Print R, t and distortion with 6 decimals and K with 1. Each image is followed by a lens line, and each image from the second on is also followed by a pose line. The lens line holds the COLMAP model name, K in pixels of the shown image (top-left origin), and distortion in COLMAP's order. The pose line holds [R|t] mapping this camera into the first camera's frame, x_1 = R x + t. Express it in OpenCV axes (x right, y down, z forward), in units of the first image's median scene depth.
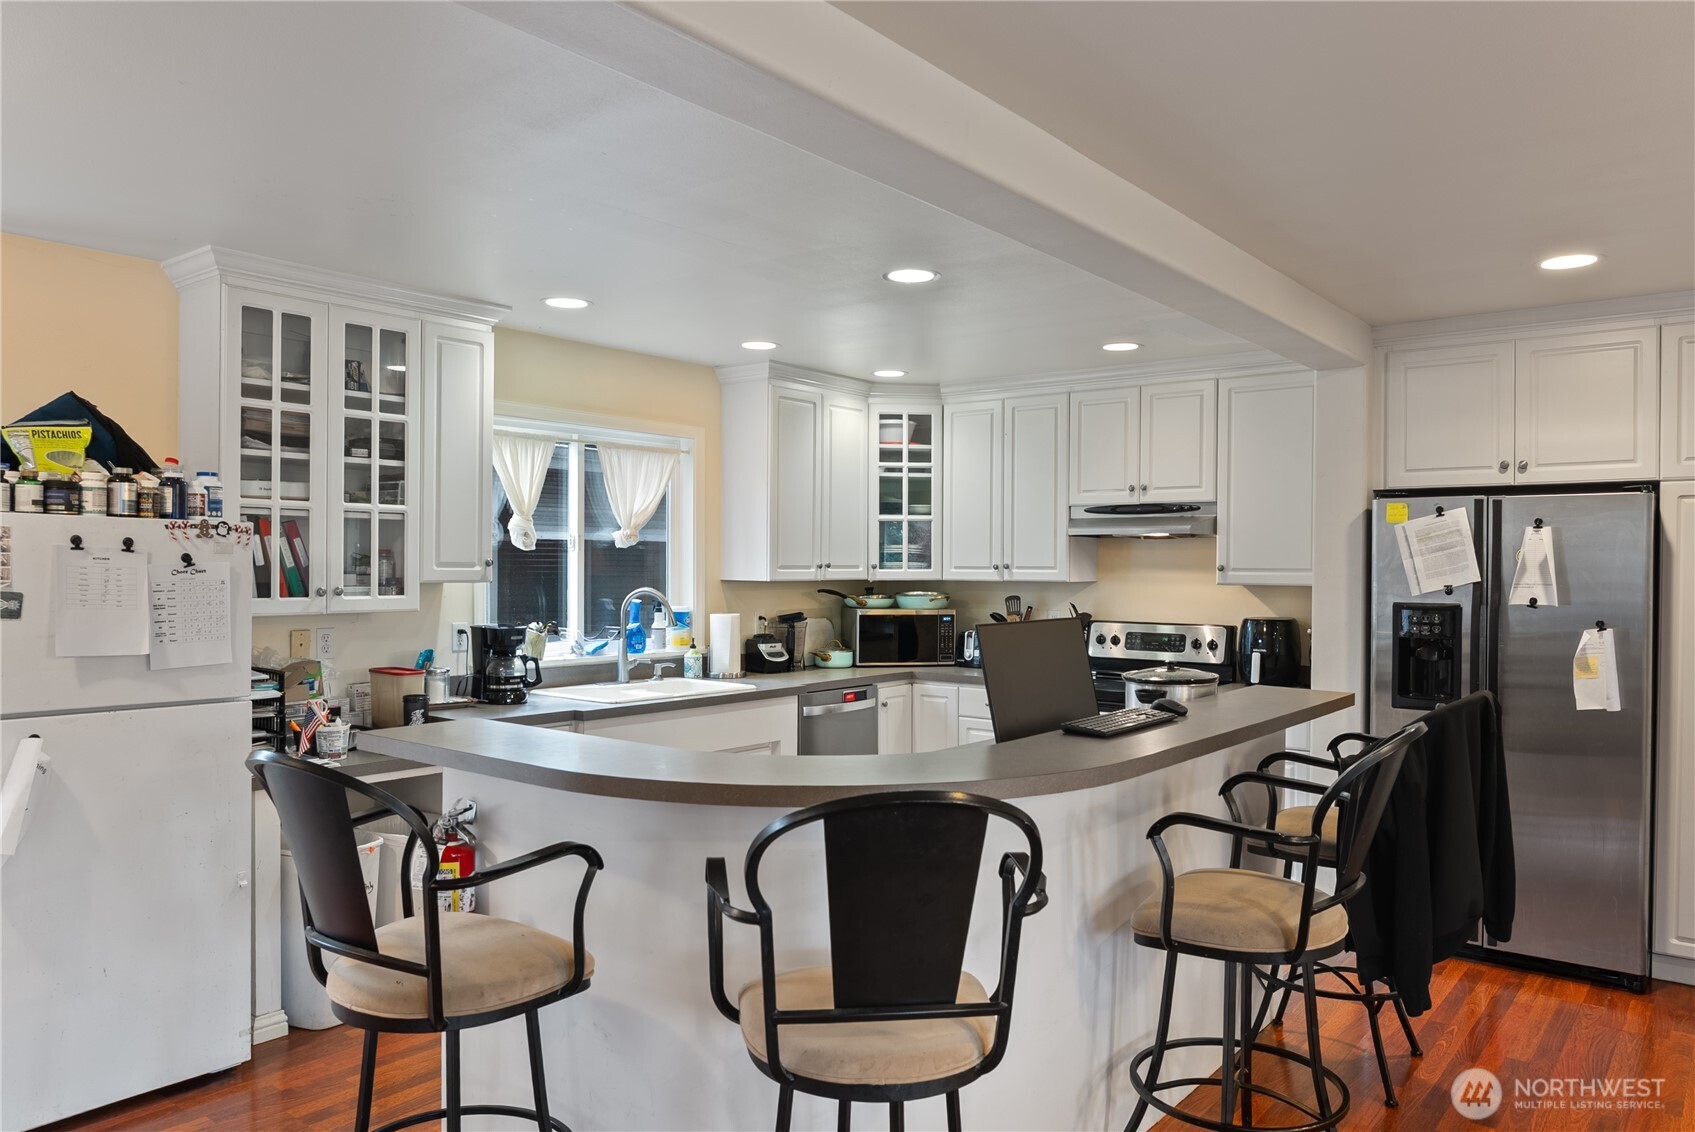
lens RADIAL K [[1215.5, 0, 843.2], [0, 1215.5, 578.2], [0, 0, 1]] dist [-0.034566, 0.032807]
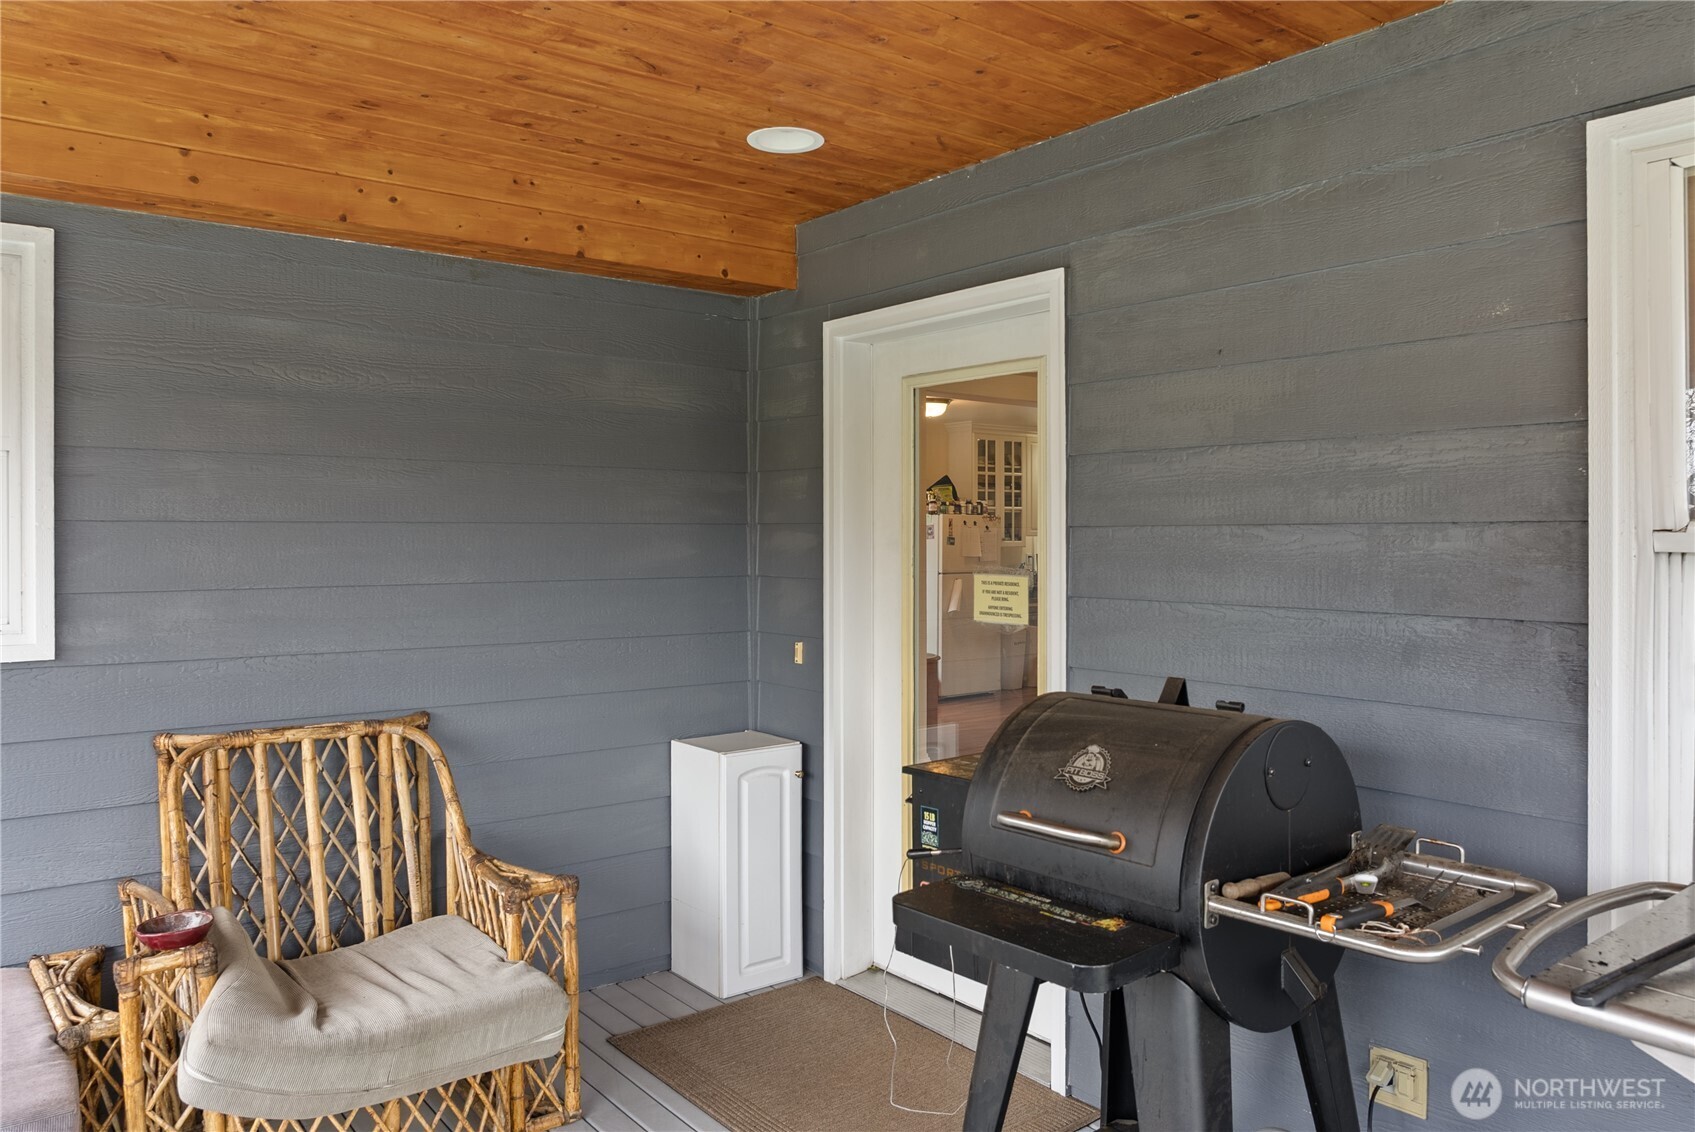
lens RADIAL K [[1215.5, 0, 845.4], [0, 1215.5, 559.6], [0, 0, 1]] dist [-0.034566, 0.032807]
pose [[0.974064, -0.006190, -0.226186, -0.104730], [0.009316, 0.999875, 0.012755, 0.015261], [0.226079, -0.014532, 0.974001, -1.340450]]
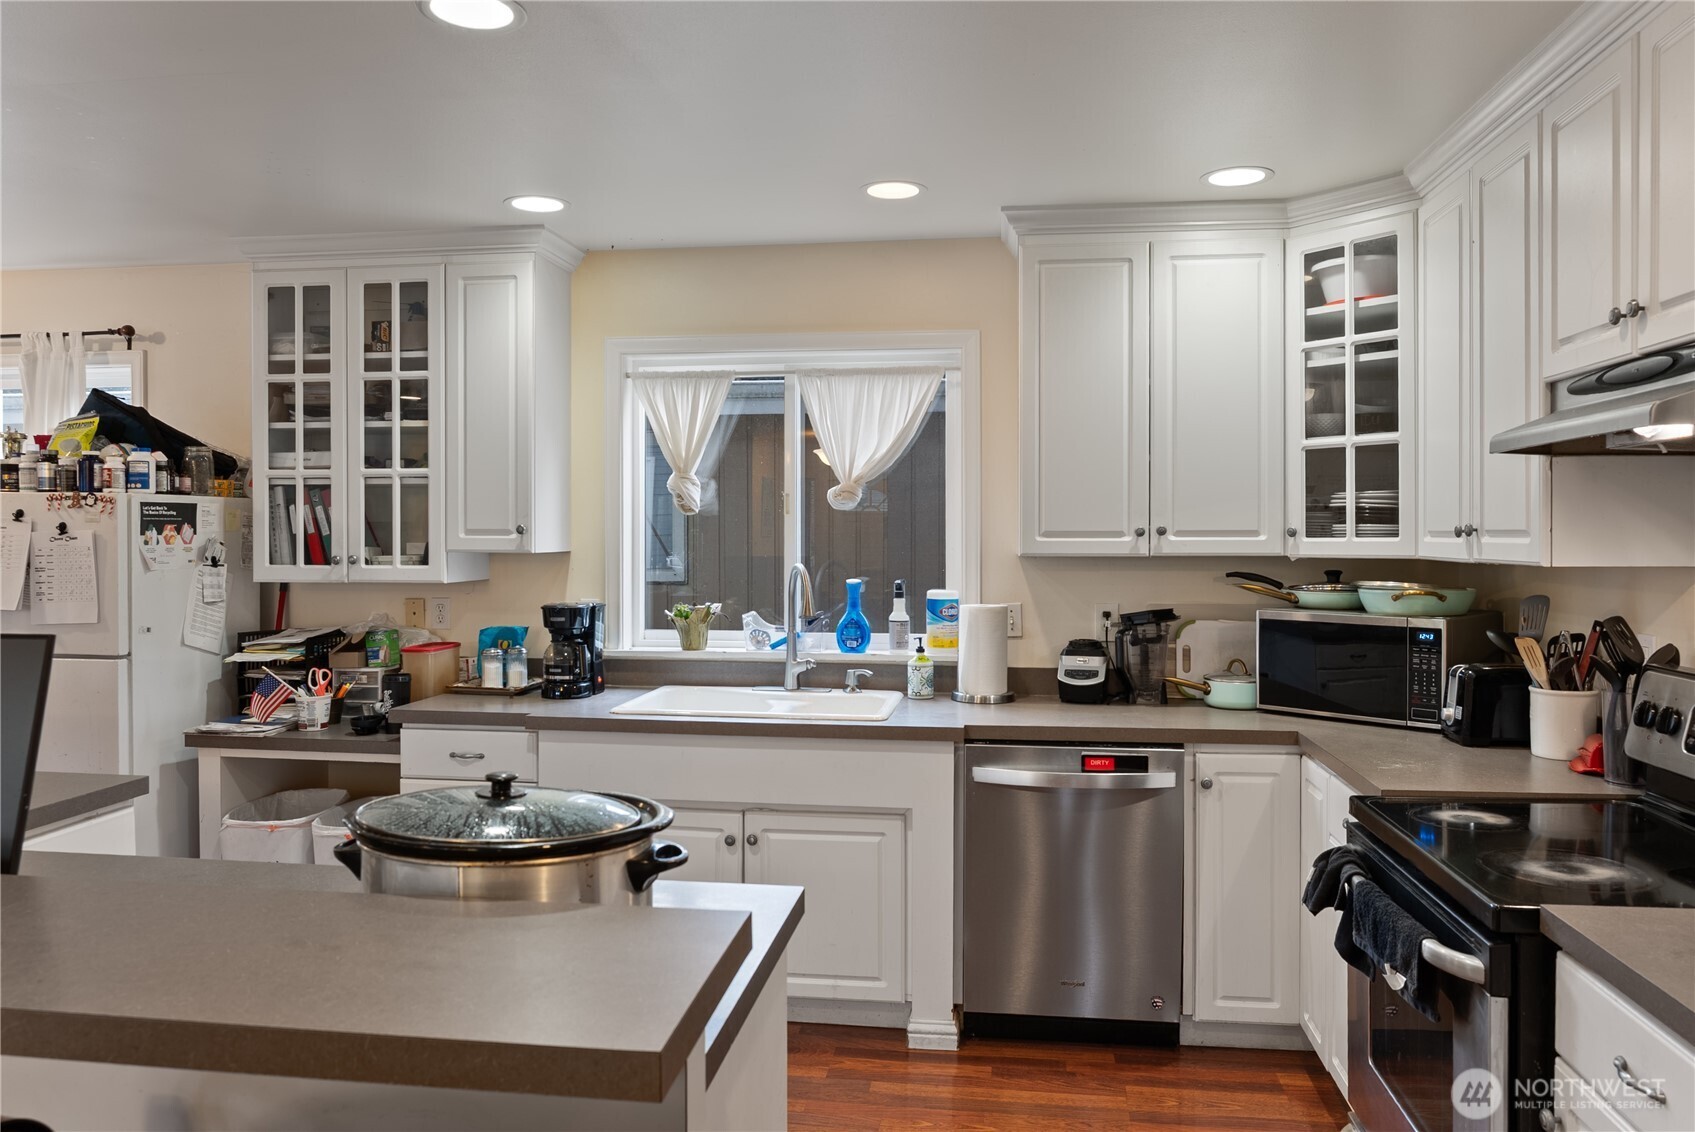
lens RADIAL K [[1215.5, 0, 855.3], [0, 1215.5, 551.9], [0, 0, 1]] dist [-0.034566, 0.032807]
pose [[0.491026, 0.008875, -0.871100, 0.472724], [-0.007541, 0.999954, 0.005938, -0.003197], [0.871113, 0.003653, 0.491070, 0.649436]]
